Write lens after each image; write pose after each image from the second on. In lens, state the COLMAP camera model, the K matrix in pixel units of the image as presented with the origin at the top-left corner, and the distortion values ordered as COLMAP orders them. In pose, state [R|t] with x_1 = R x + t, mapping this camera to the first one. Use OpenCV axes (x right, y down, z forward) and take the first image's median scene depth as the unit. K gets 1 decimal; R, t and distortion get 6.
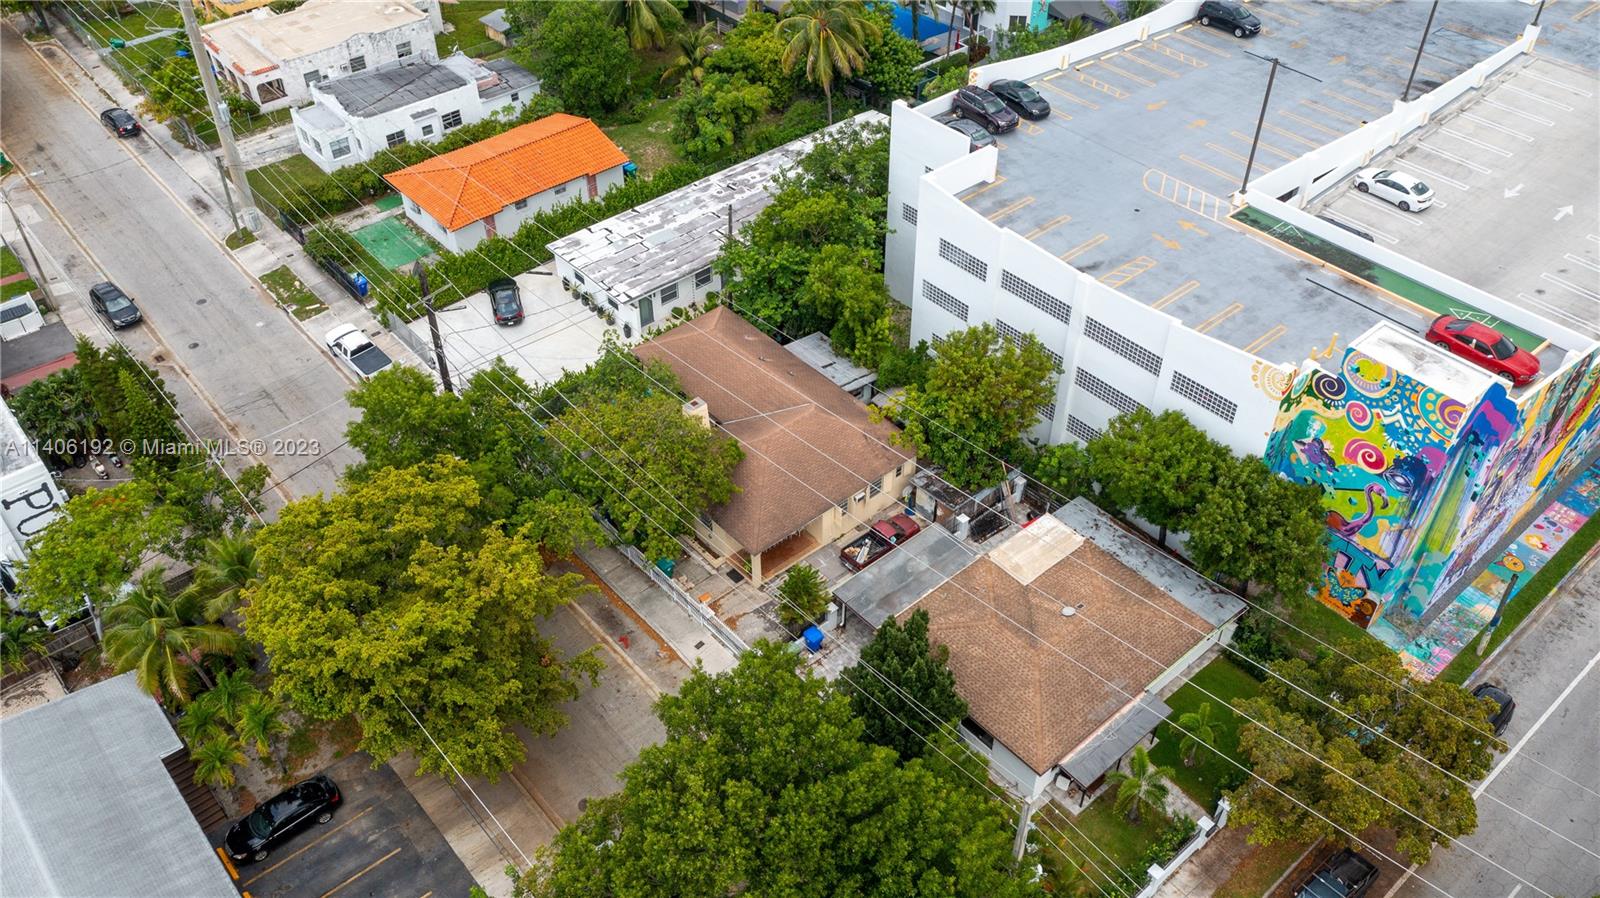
lens RADIAL K [[1278.0, 0, 800.0], [0, 1278.0, 449.0], [0, 0, 1]] dist [-0.006791, 0.005198]
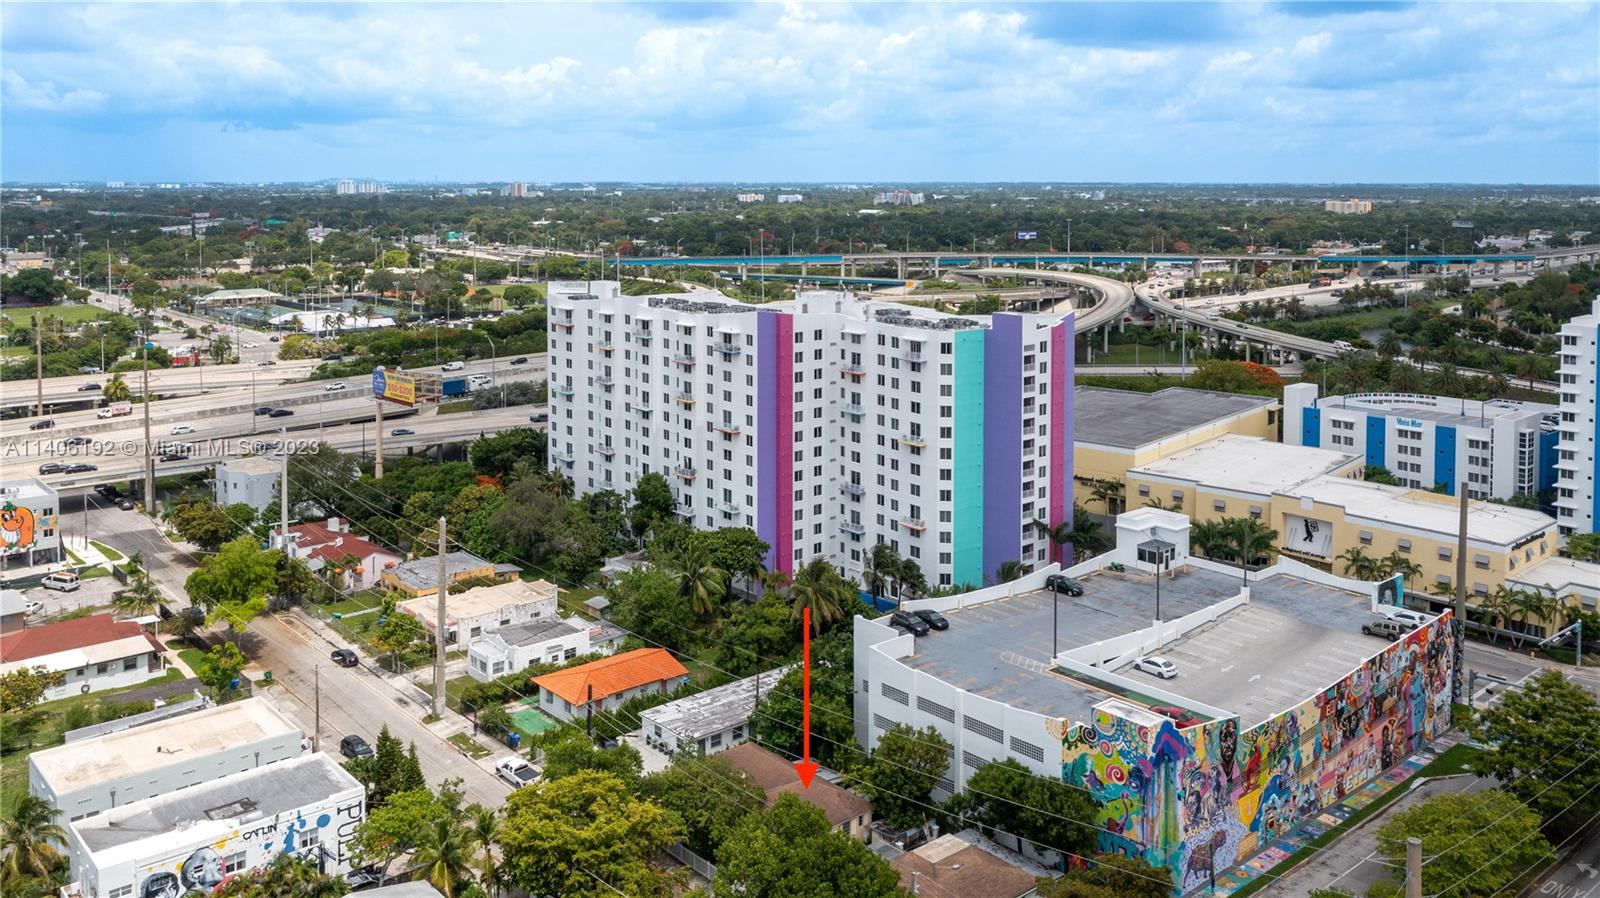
lens RADIAL K [[1278.0, 0, 800.0], [0, 1278.0, 449.0], [0, 0, 1]] dist [-0.006791, 0.005198]
pose [[0.999985, 0.005097, 0.001841, -0.004602], [-0.003529, 0.870363, -0.492398, 0.351499], [-0.004112, 0.492384, 0.870368, -0.561256]]
